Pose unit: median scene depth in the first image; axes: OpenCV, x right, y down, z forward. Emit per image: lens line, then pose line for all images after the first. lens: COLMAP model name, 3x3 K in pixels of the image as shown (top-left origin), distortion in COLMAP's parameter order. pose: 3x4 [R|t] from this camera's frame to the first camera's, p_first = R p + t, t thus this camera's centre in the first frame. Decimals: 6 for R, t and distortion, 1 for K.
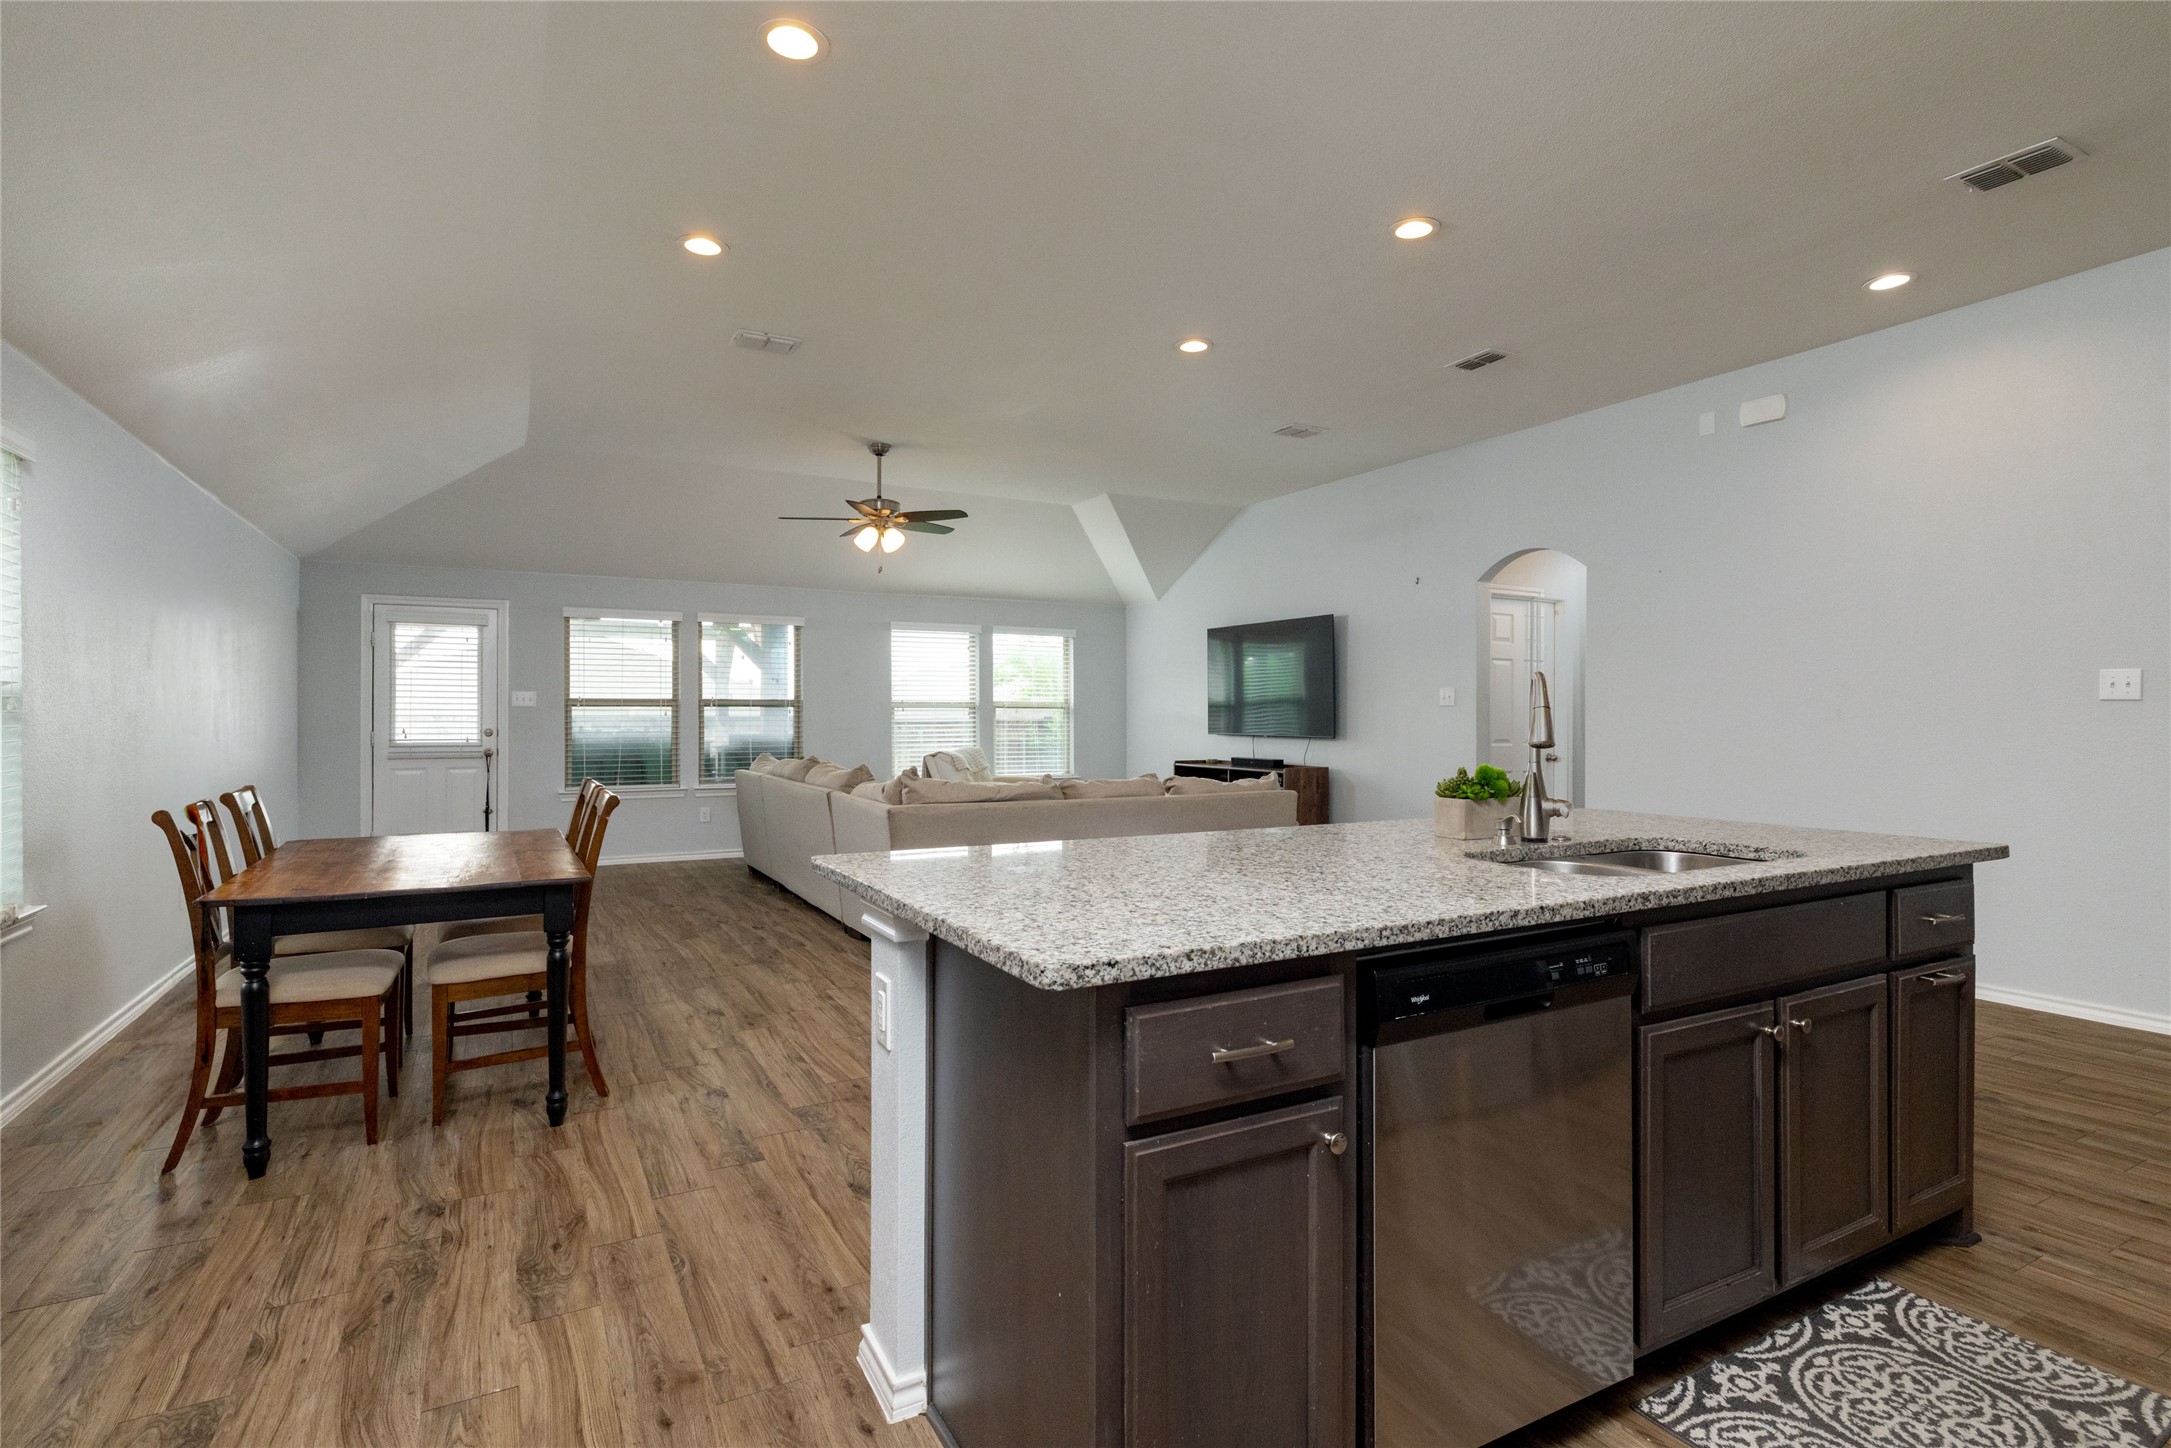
lens RADIAL K [[1054.0, 0, 1082.7], [0, 1054.0, 722.1], [0, 0, 1]] dist [0.000457, 0.001310]
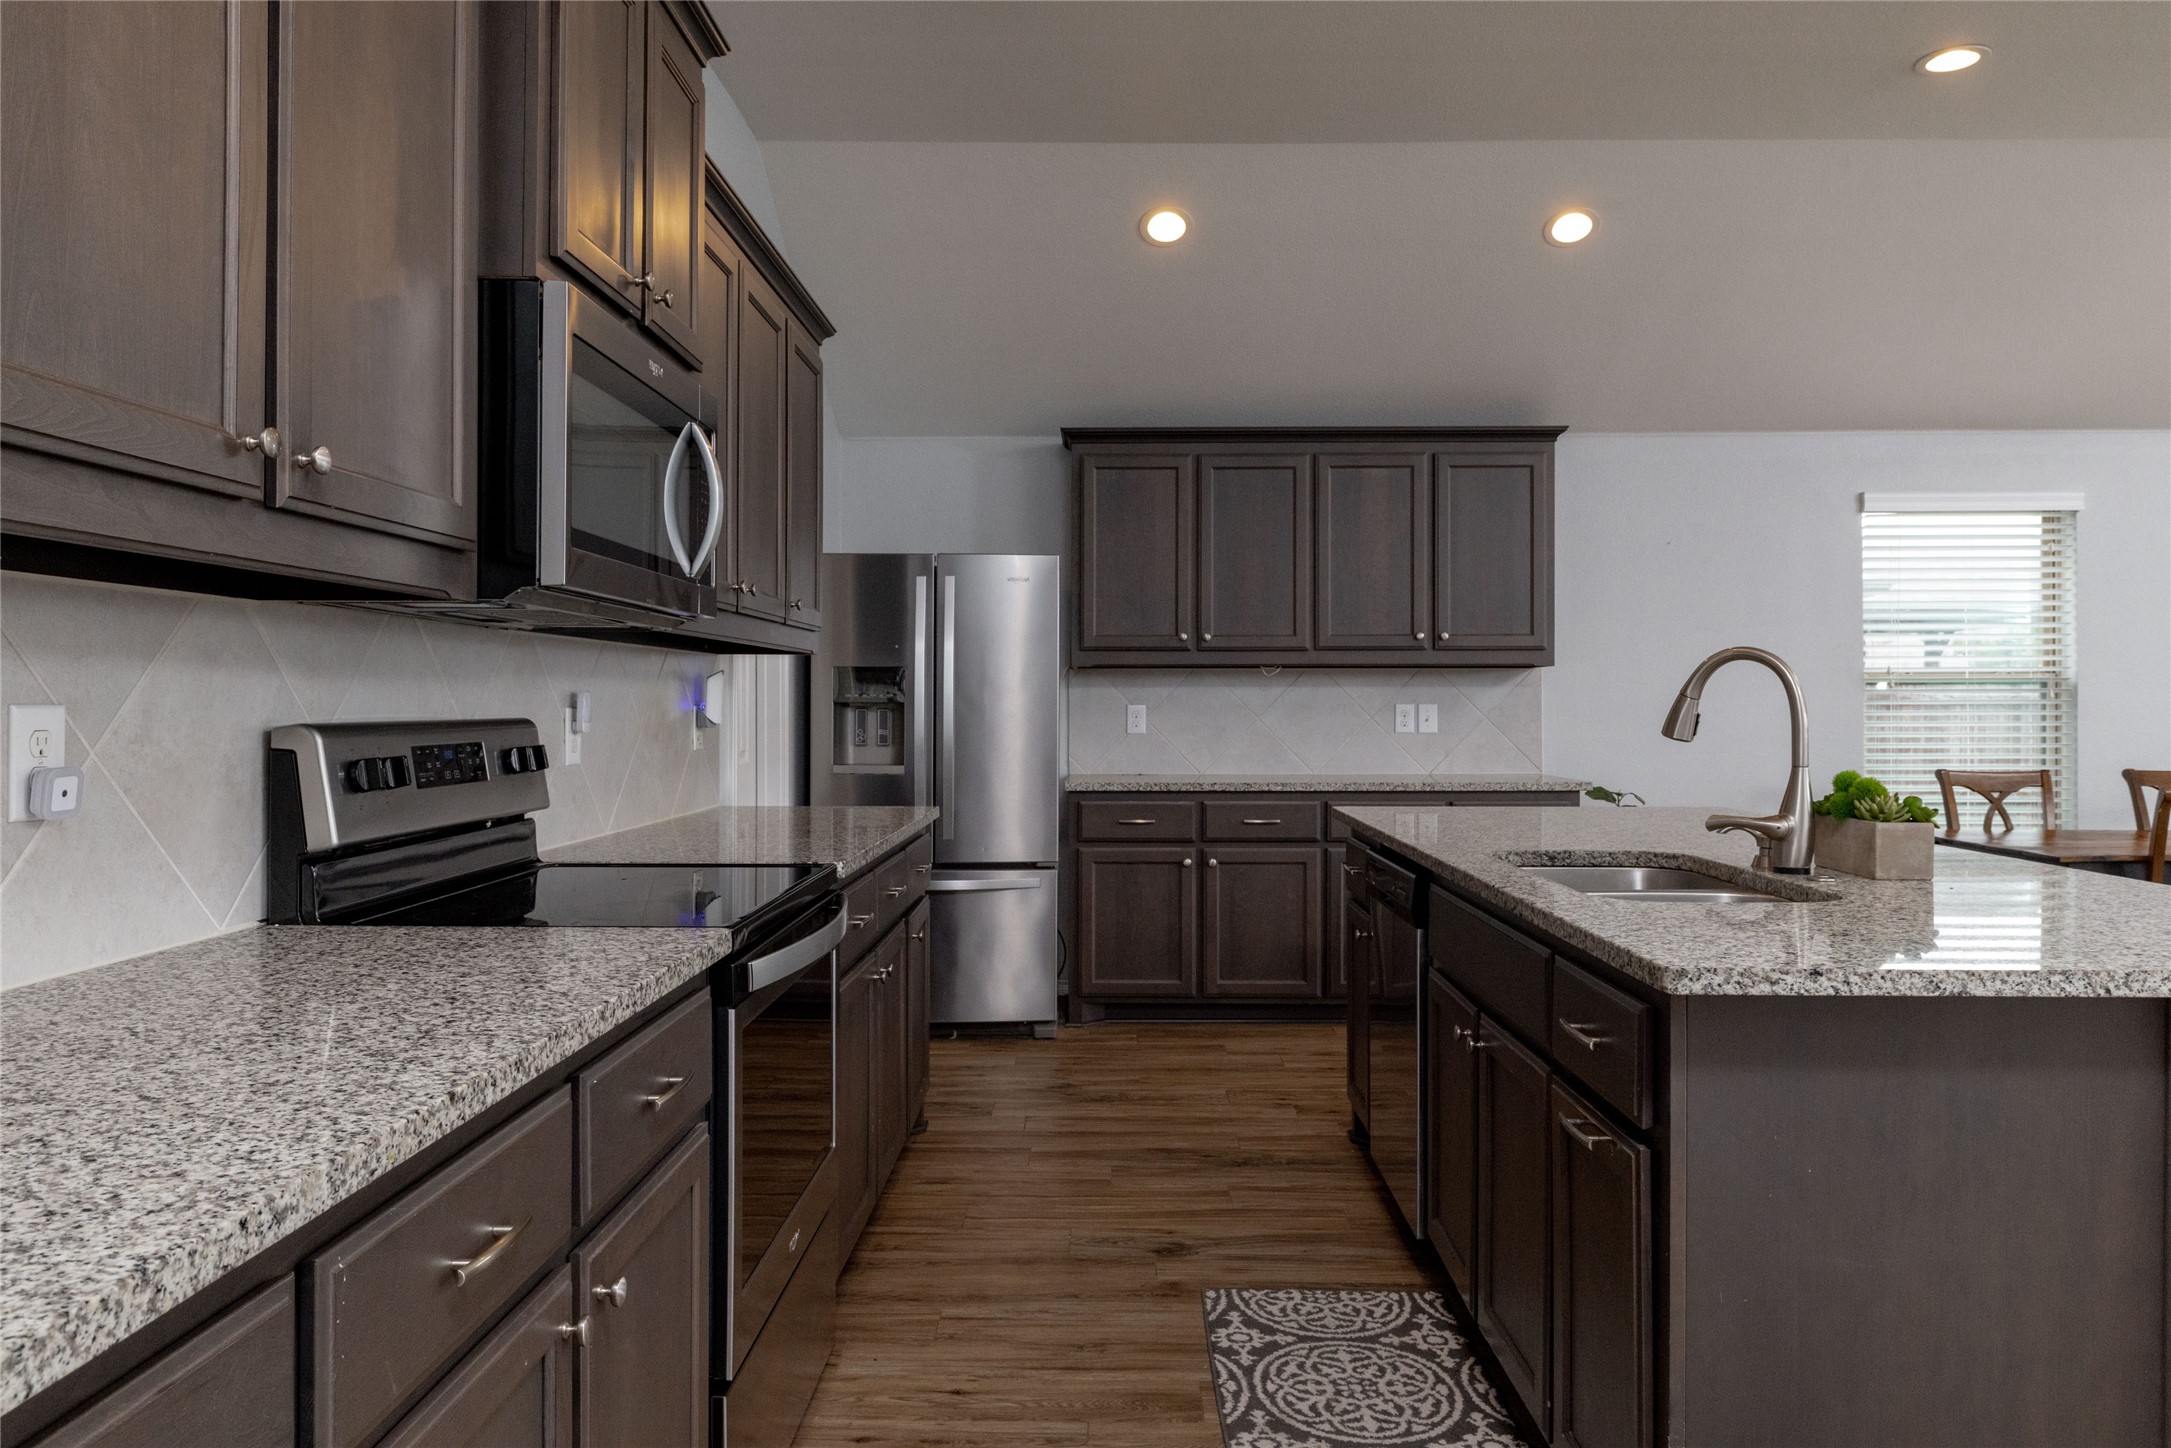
lens RADIAL K [[1445.9, 0, 1104.0], [0, 1445.9, 698.4], [0, 0, 1]] dist [0.008234, -0.008231]
pose [[-0.488176, -0.000184, -0.872745, 0.476377], [-0.007156, 0.999967, 0.003792, -0.003442], [0.872716, 0.008096, -0.488161, 0.328484]]
